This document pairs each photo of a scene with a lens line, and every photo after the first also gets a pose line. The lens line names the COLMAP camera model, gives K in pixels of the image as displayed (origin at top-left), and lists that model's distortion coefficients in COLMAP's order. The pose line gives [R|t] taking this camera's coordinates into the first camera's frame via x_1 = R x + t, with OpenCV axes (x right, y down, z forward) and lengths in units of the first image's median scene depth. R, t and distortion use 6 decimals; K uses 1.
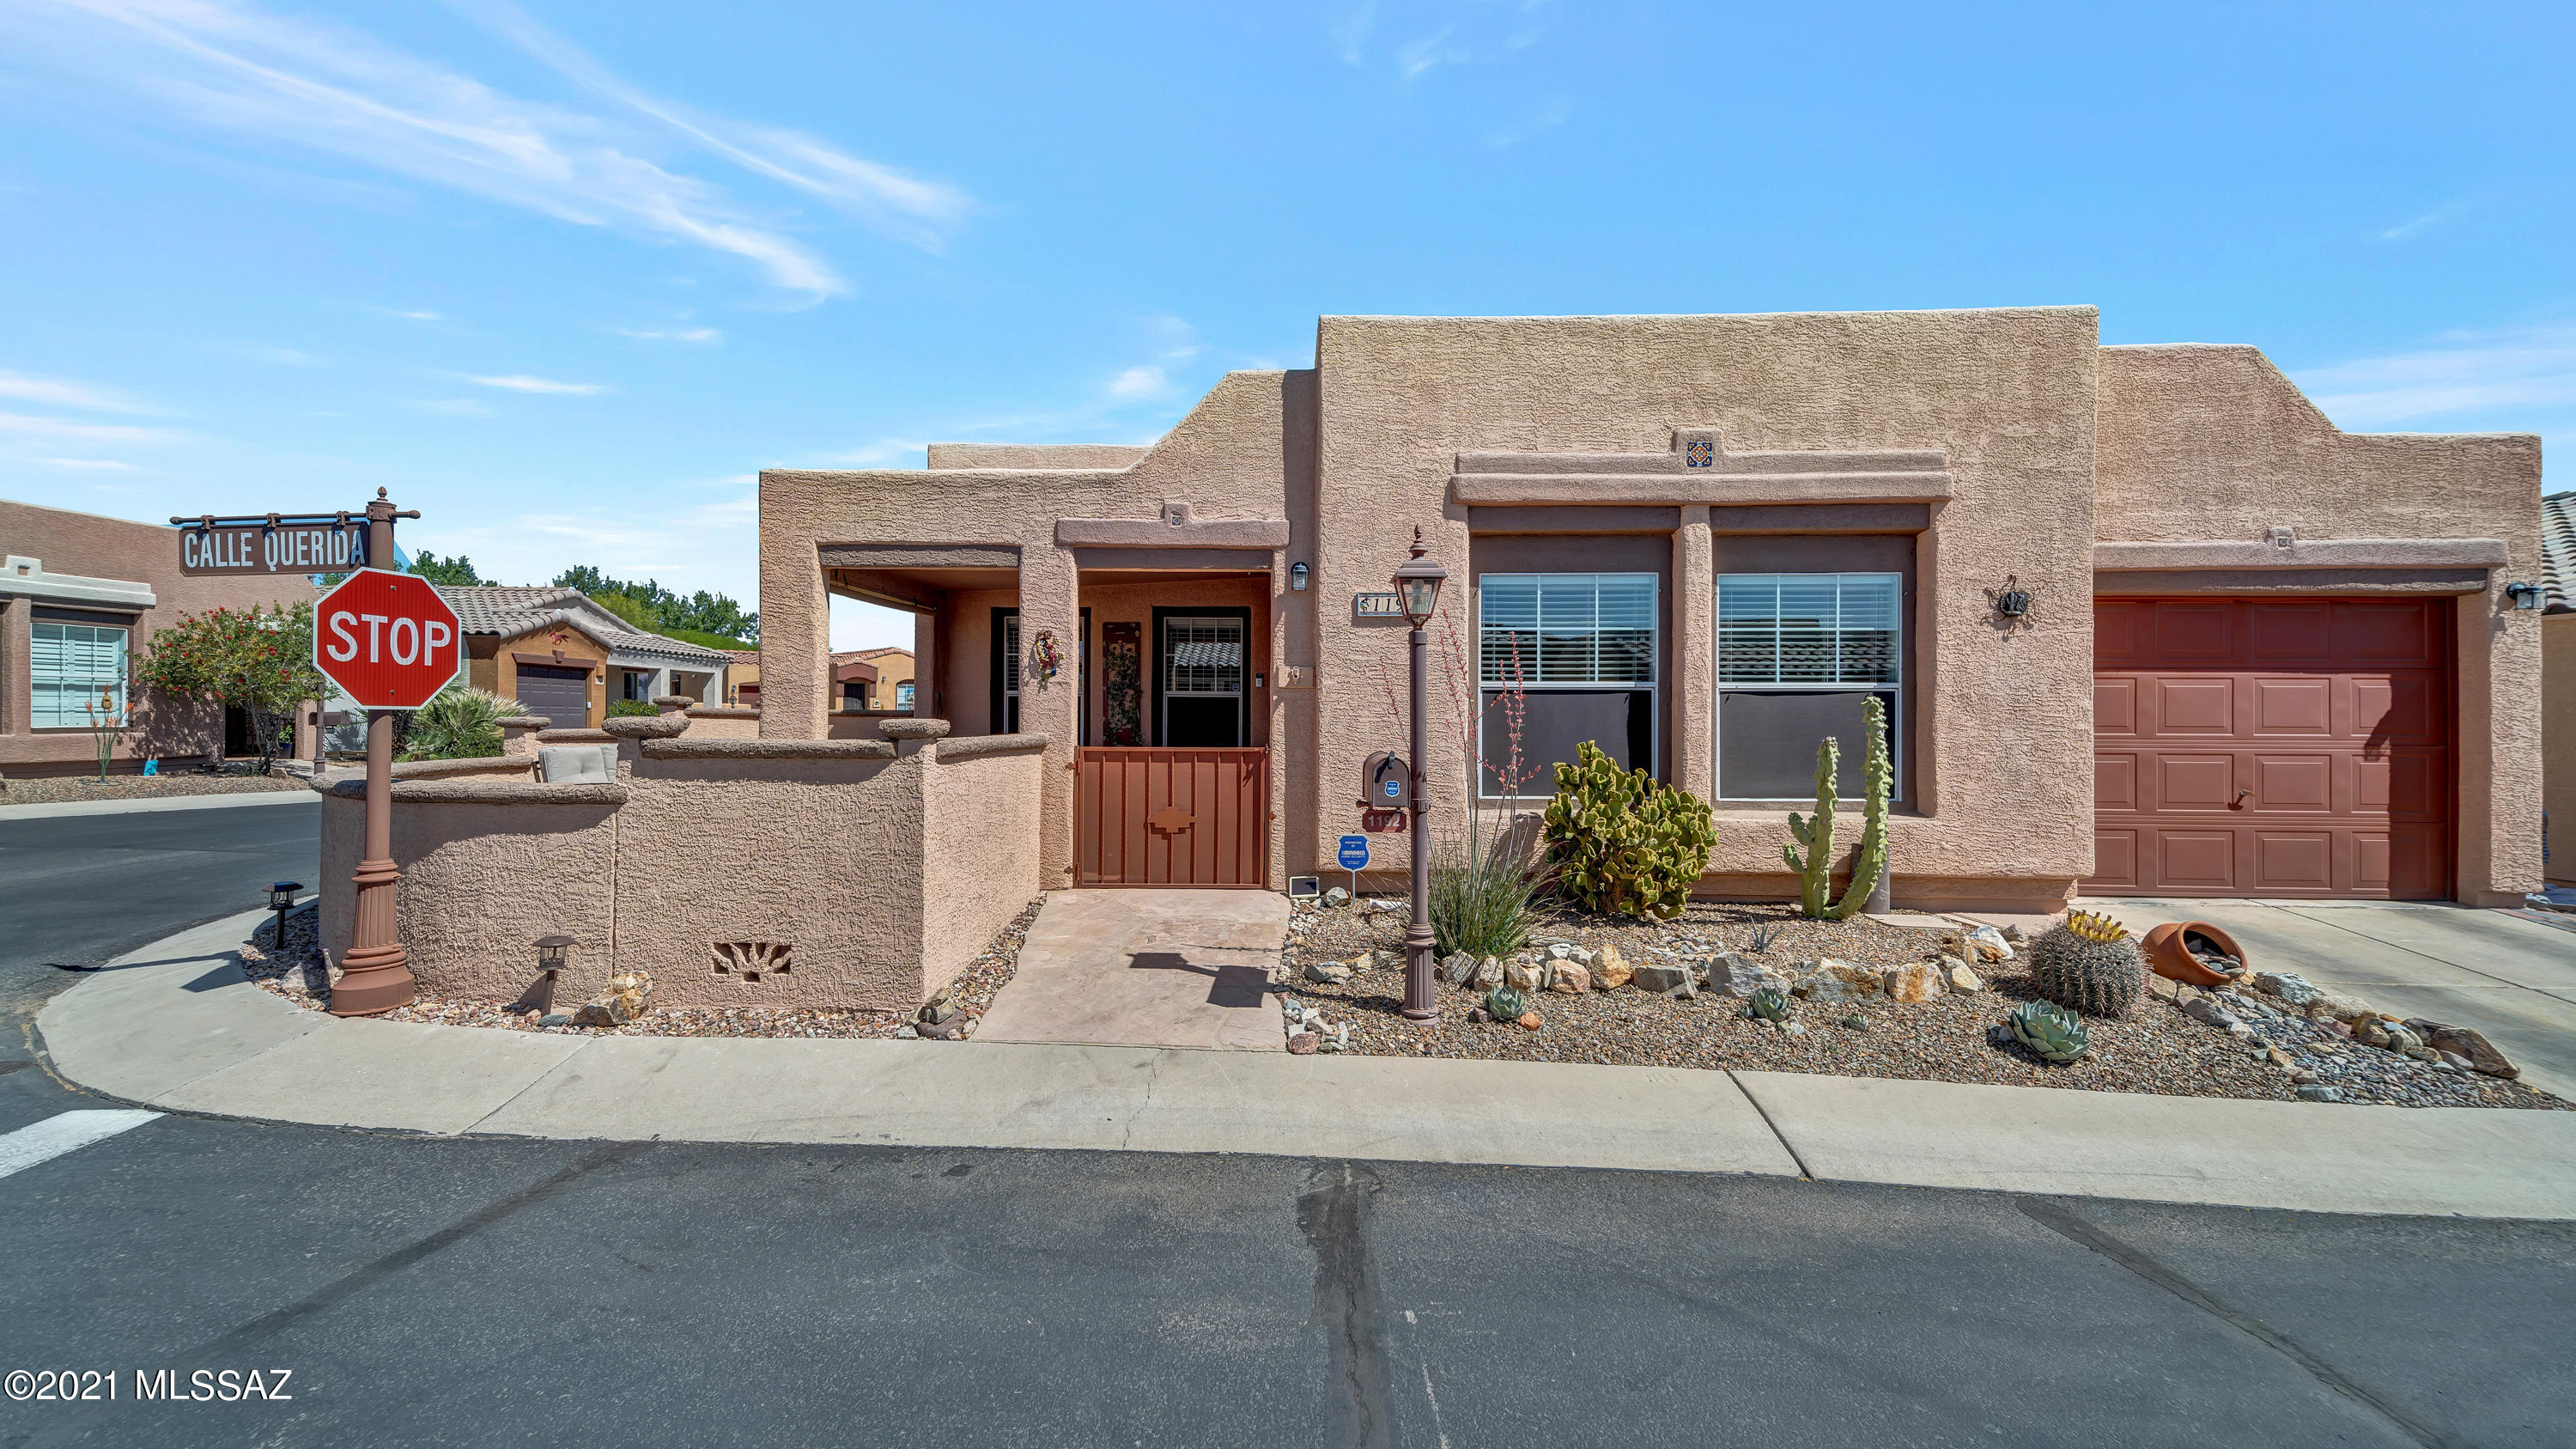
lens RADIAL K [[1024.5, 0, 1289.7], [0, 1024.5, 723.1], [0, 0, 1]] dist [-0.000834, -0.000923]
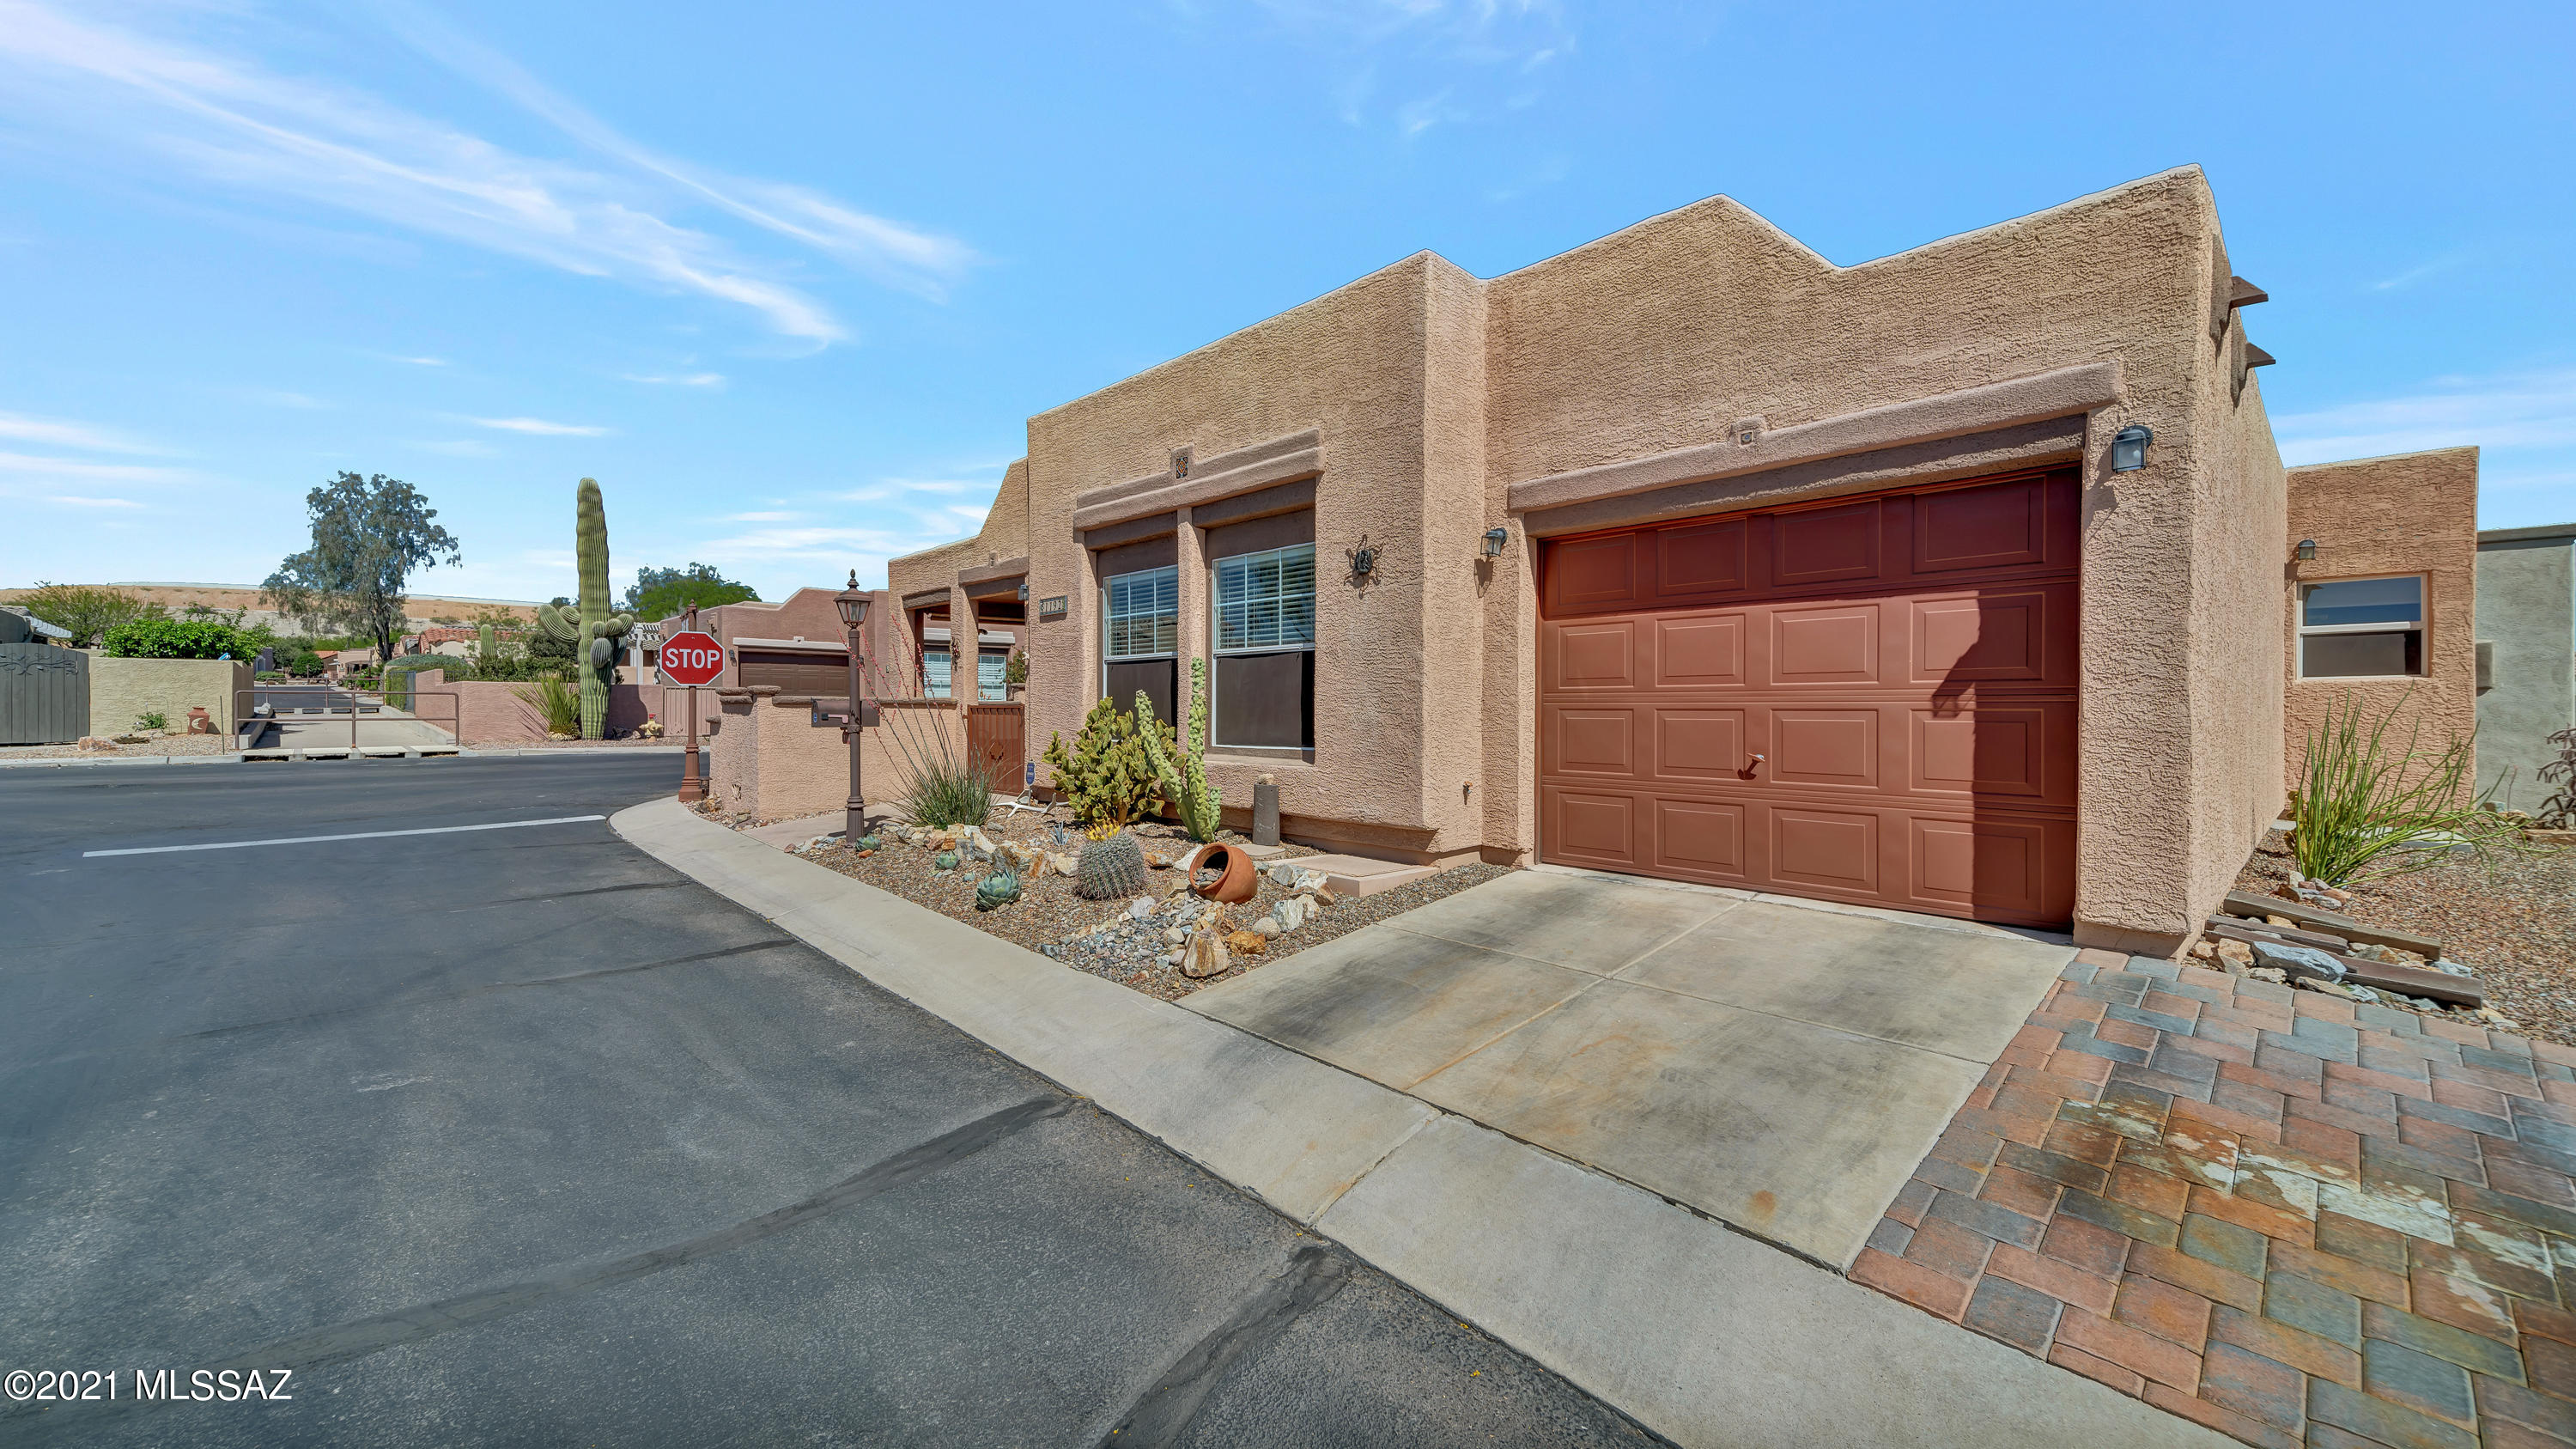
lens RADIAL K [[982.9, 0, 1287.4], [0, 982.9, 716.2], [0, 0, 1]] dist [0.018533, 0.000169]
pose [[0.723270, 0.001564, -0.690564, 1.245009], [0.000700, 0.999995, 0.002997, 0.034788], [0.690565, -0.002651, 0.723266, 0.208876]]
